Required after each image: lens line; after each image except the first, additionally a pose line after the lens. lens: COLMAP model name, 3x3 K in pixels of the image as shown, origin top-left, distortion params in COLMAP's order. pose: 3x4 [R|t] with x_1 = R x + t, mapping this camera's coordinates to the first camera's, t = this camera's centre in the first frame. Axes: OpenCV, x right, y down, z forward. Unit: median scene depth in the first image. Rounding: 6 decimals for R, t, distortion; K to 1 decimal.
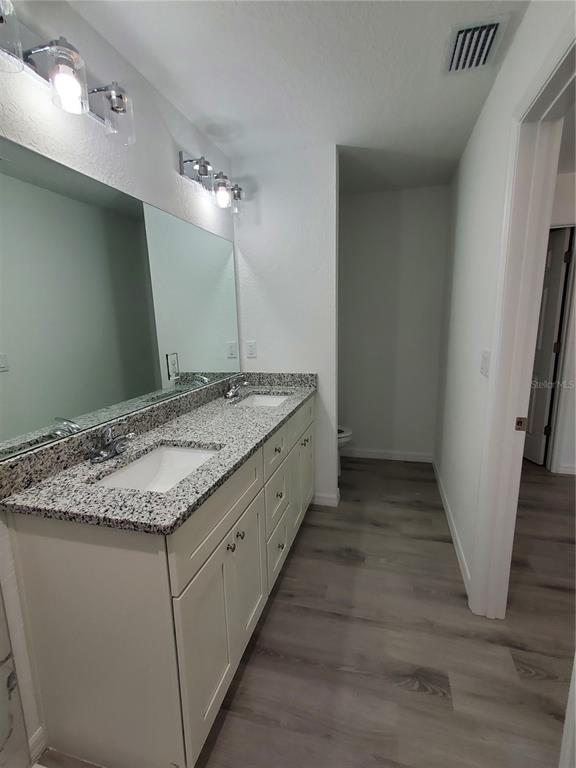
lens RADIAL K [[361.3, 0, 291.8], [0, 361.3, 386.2], [0, 0, 1]] dist [0.001893, 0.000924]
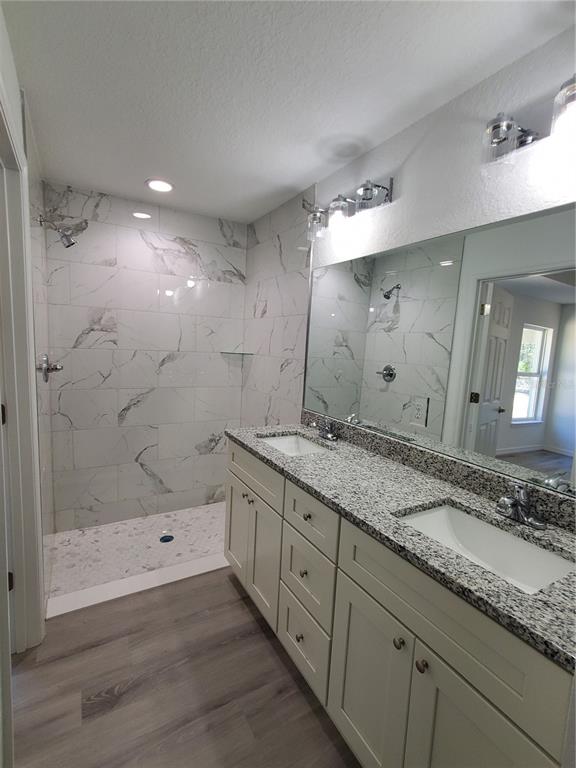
lens RADIAL K [[361.3, 0, 291.2], [0, 361.3, 385.8], [0, 0, 1]] dist [0.001893, 0.000924]
pose [[-0.693441, 0.068437, -0.717256, 0.618560], [-0.168725, 0.952375, 0.253994, -0.341698], [0.700480, 0.297149, -0.648869, 1.598119]]
